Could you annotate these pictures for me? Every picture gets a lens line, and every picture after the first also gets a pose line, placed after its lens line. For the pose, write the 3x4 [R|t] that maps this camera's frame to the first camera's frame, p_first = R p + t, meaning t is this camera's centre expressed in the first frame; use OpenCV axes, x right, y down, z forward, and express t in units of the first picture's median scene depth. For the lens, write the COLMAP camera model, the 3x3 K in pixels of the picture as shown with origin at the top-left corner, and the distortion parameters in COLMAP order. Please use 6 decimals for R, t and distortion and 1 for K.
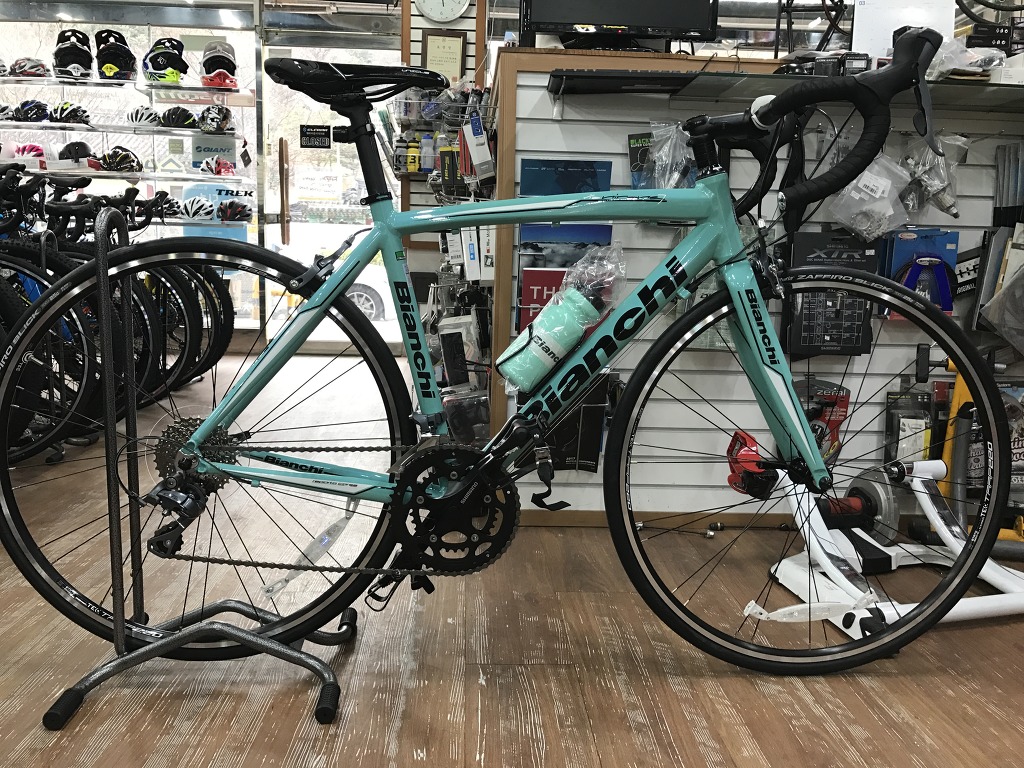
lens RADIAL K [[825.6, 0, 517.1], [0, 825.6, 382.3], [0, 0, 1]] dist [0.000622, -0.022285]
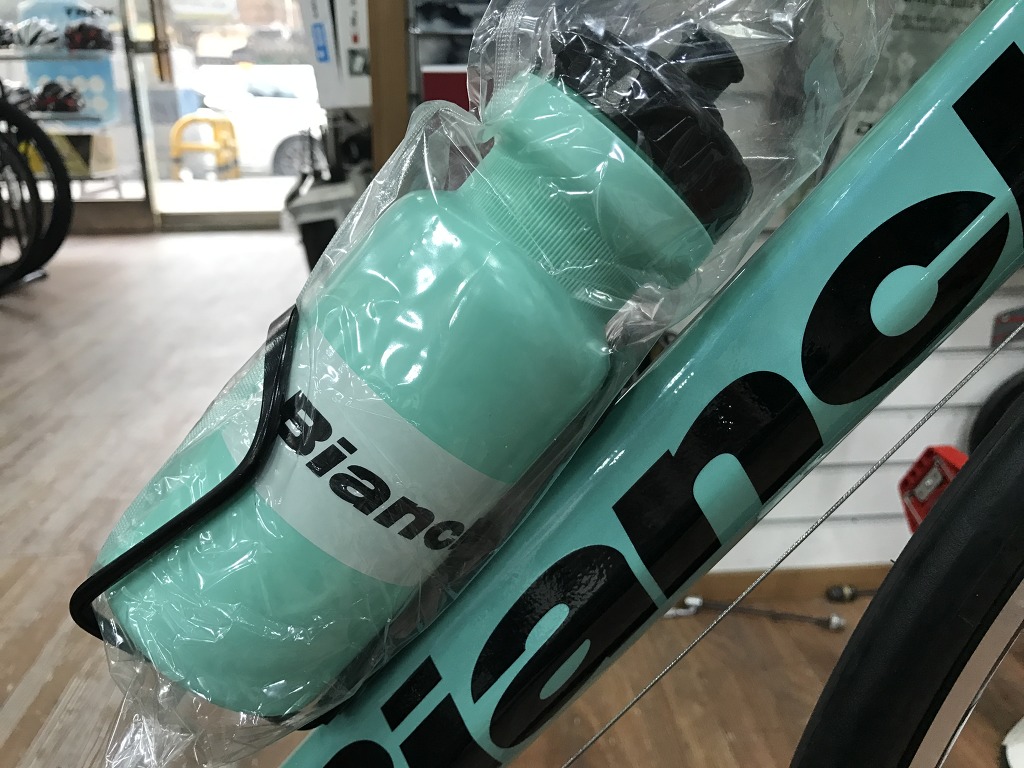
lens RADIAL K [[825.6, 0, 517.6], [0, 825.6, 384.4], [0, 0, 1]] dist [0.000622, -0.022285]
pose [[0.999141, -0.038047, 0.016416, 0.058402], [0.034496, 0.983204, 0.179219, -0.084975], [-0.022959, -0.178499, 0.983672, 0.839167]]
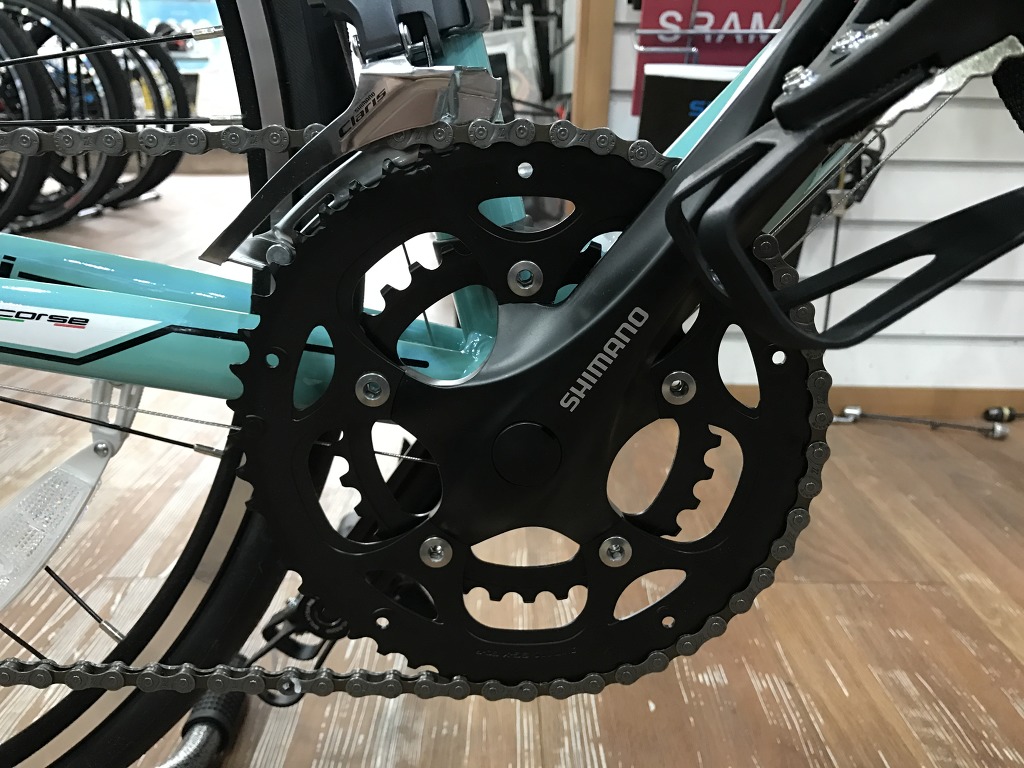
lens RADIAL K [[825.6, 0, 509.5], [0, 825.6, 385.5], [0, 0, 1]] dist [0.000622, -0.022285]
pose [[0.998826, 0.004281, -0.048244, -0.068517], [0.004431, 0.983831, 0.179045, 0.100095], [0.048230, -0.179049, 0.982657, 0.767144]]
